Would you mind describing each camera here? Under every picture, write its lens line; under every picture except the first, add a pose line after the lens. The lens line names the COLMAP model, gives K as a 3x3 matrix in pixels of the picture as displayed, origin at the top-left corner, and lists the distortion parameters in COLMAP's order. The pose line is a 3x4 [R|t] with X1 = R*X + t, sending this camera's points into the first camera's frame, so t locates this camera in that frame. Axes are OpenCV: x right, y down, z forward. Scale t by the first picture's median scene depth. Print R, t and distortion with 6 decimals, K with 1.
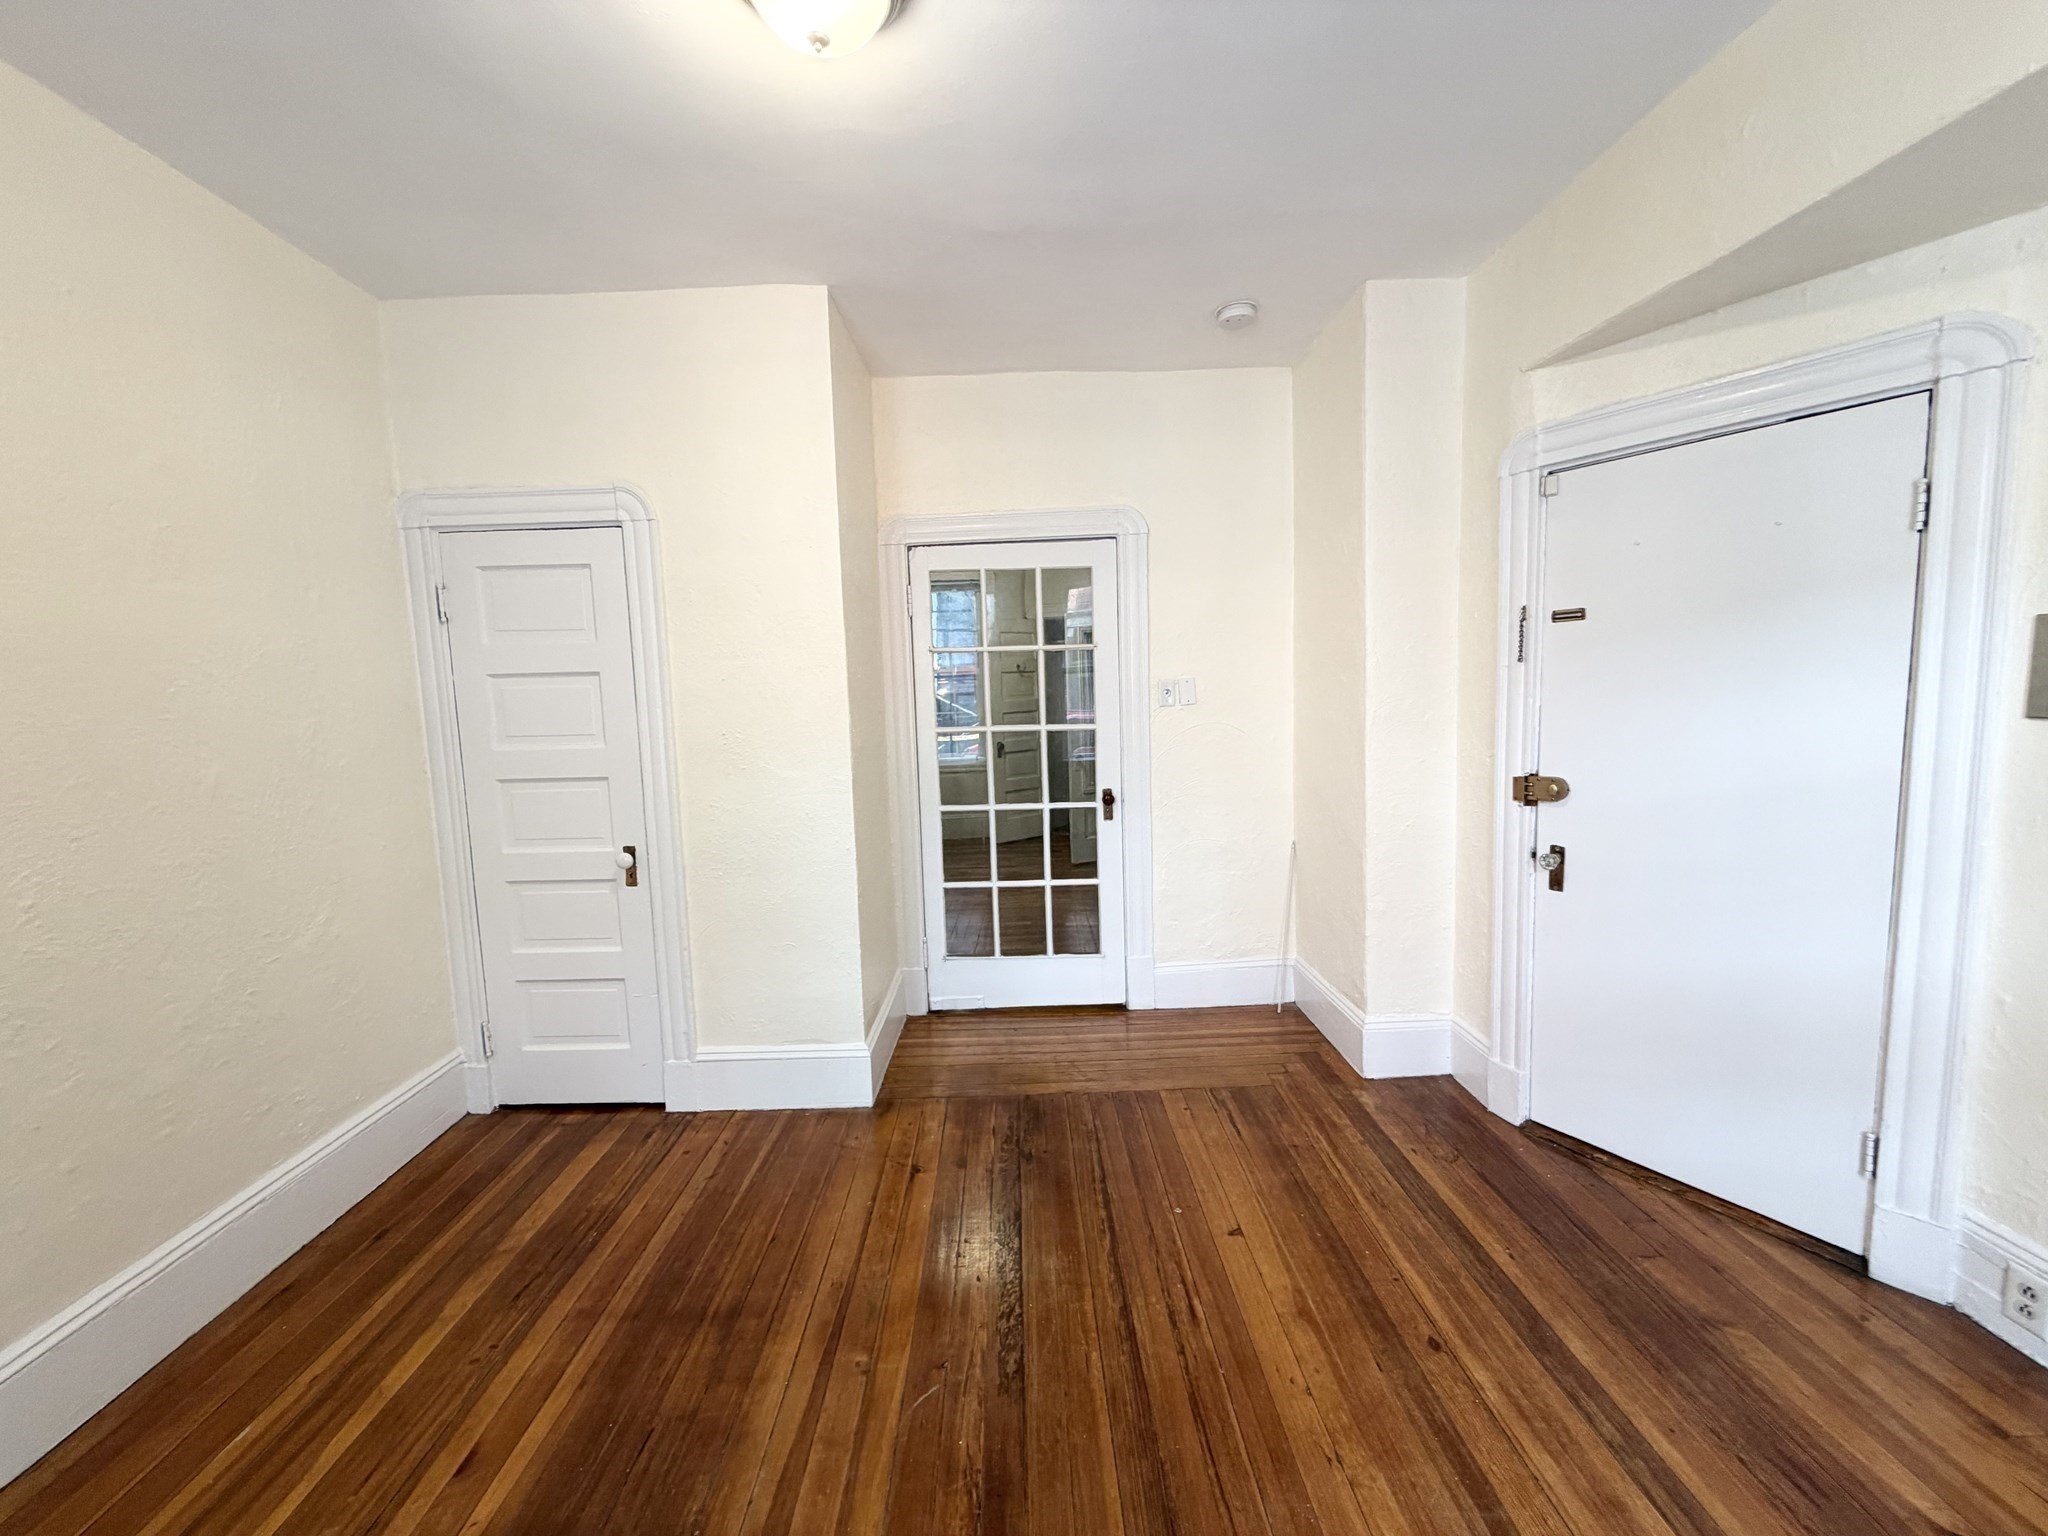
lens RADIAL K [[815.0, 0, 1024.5], [0, 815.0, 770.7], [0, 0, 1]] dist [0.000703, 0.000151]
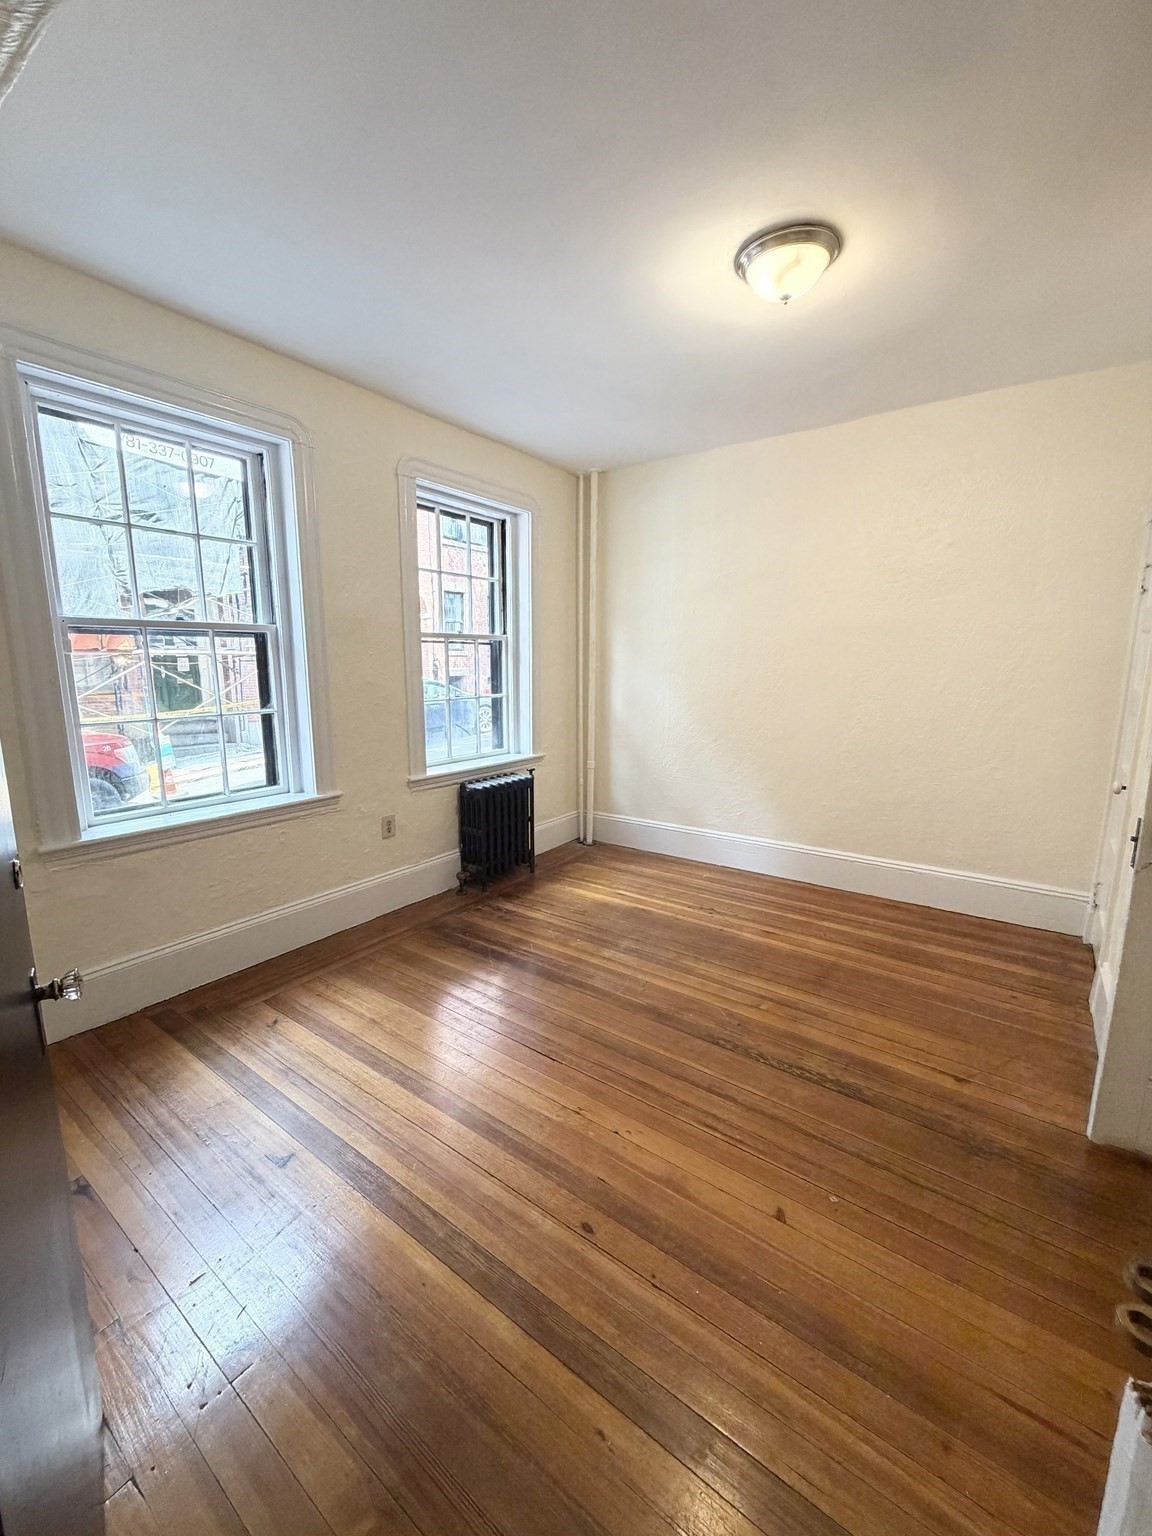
lens RADIAL K [[611.3, 0, 580.5], [0, 611.3, 760.4], [0, 0, 1]] dist [0.000703, 0.000151]
pose [[-0.590962, 0.161787, -0.790309, 0.856179], [-0.066677, 0.966534, 0.247721, -0.128212], [0.803939, 0.199089, -0.560398, 1.057947]]
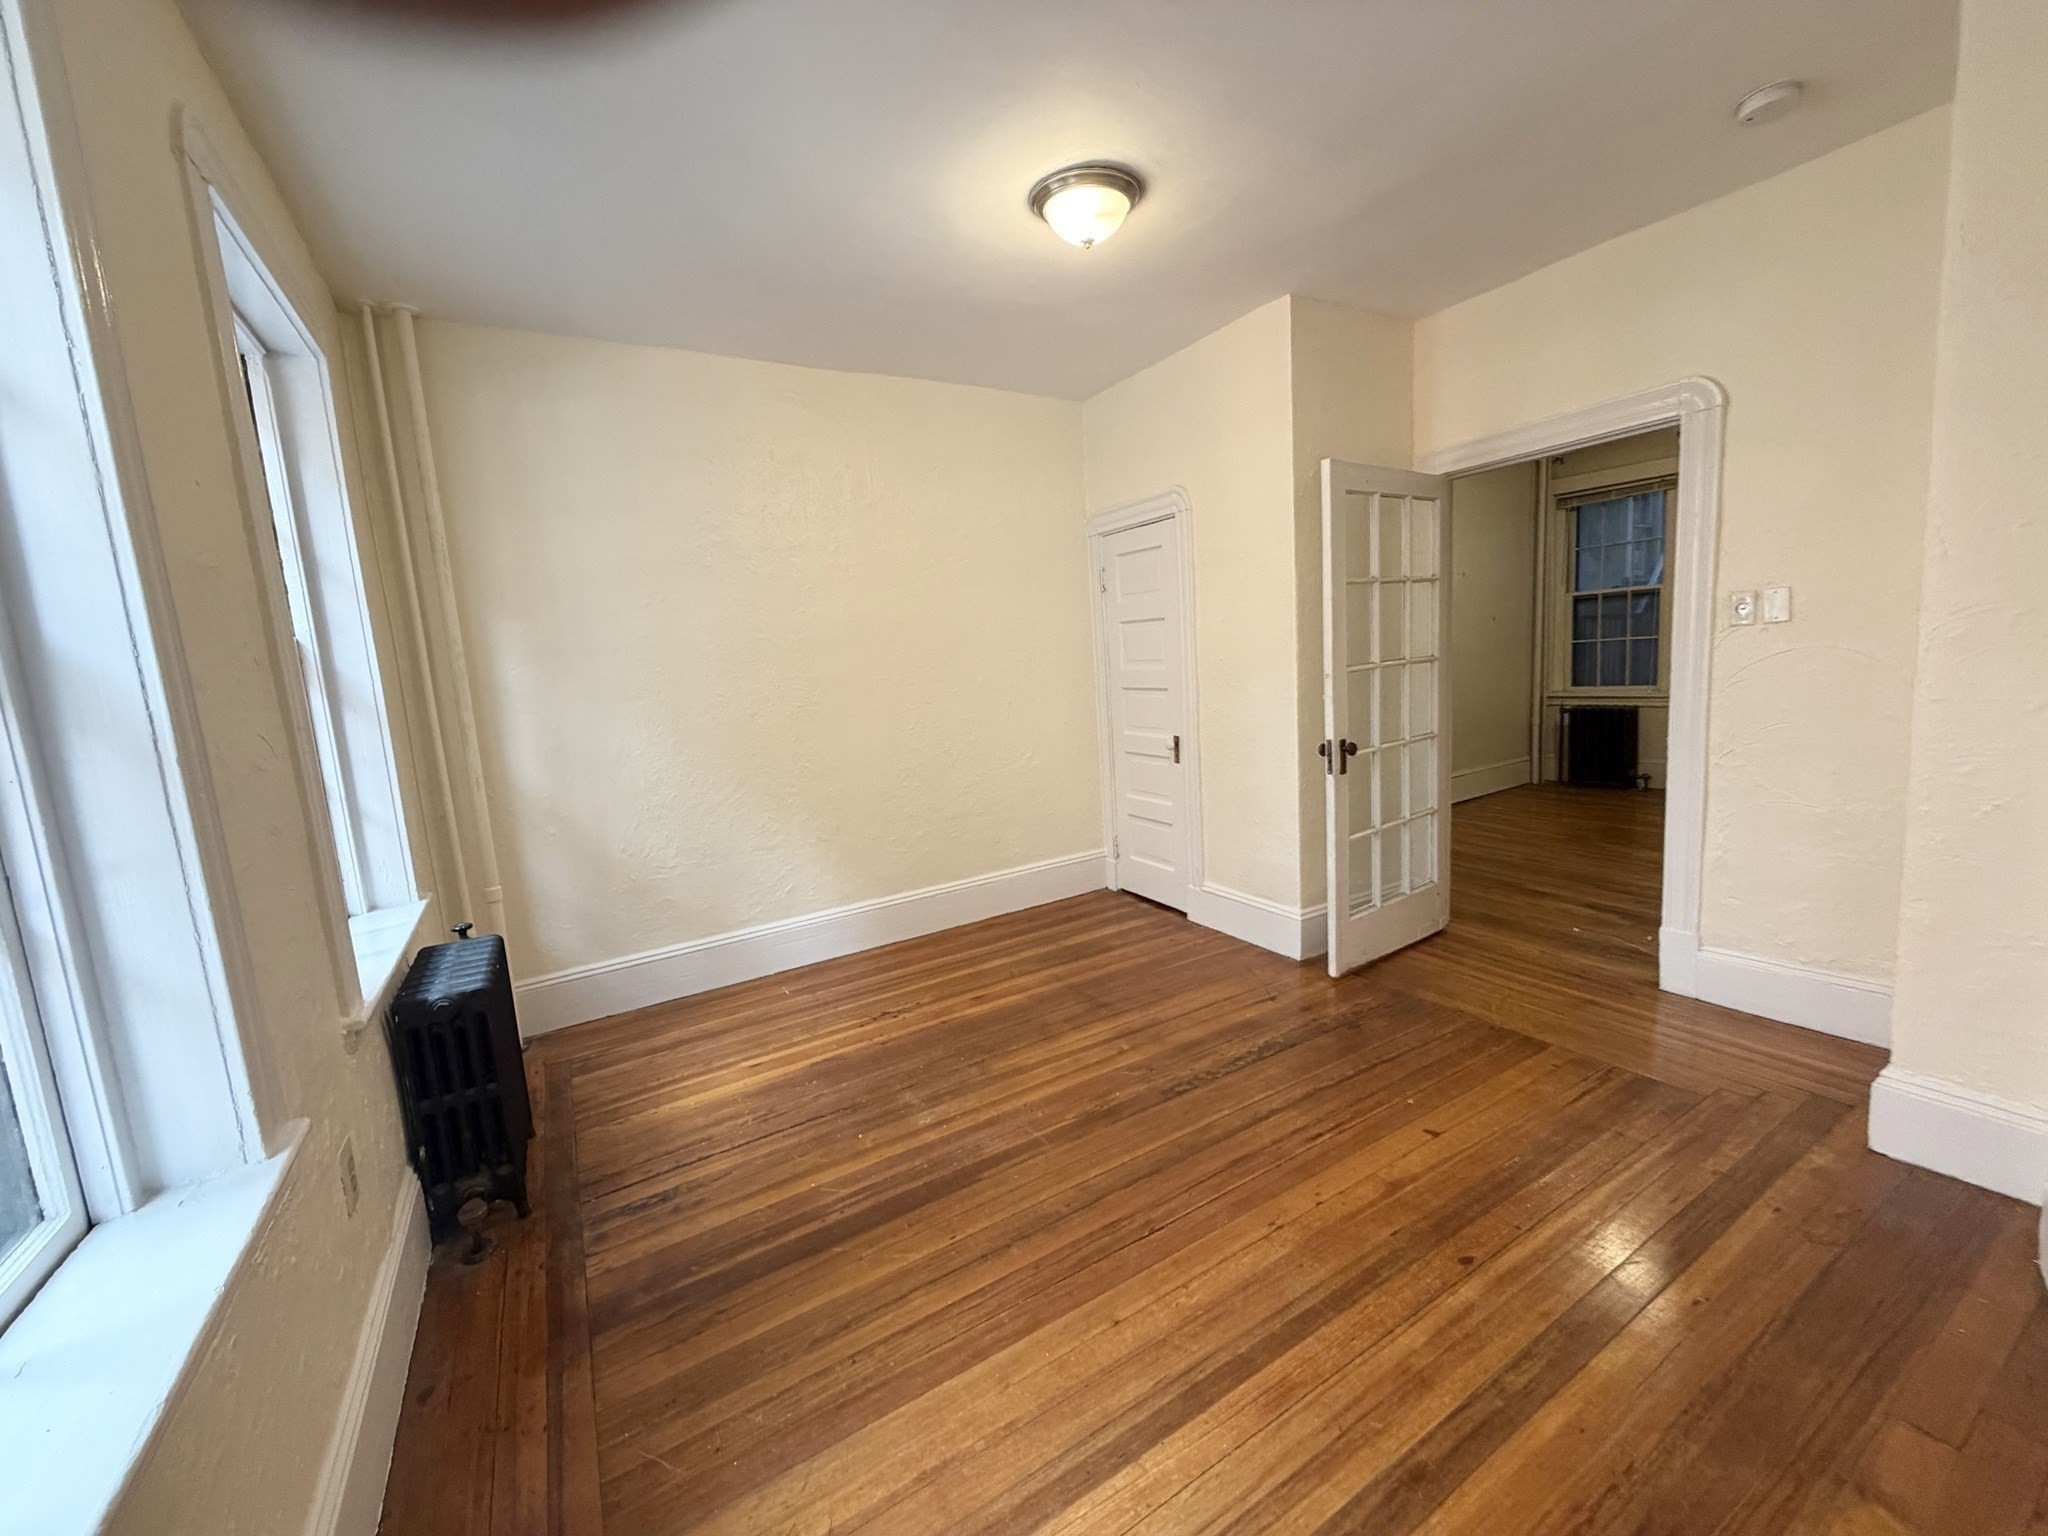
lens RADIAL K [[815.0, 0, 1019.3], [0, 815.0, 771.2], [0, 0, 1]] dist [0.000703, 0.000151]
pose [[0.503778, 0.120500, -0.855387, 0.801360], [-0.040243, 0.992422, 0.116104, -0.004836], [0.862895, -0.024067, 0.504809, 0.006959]]
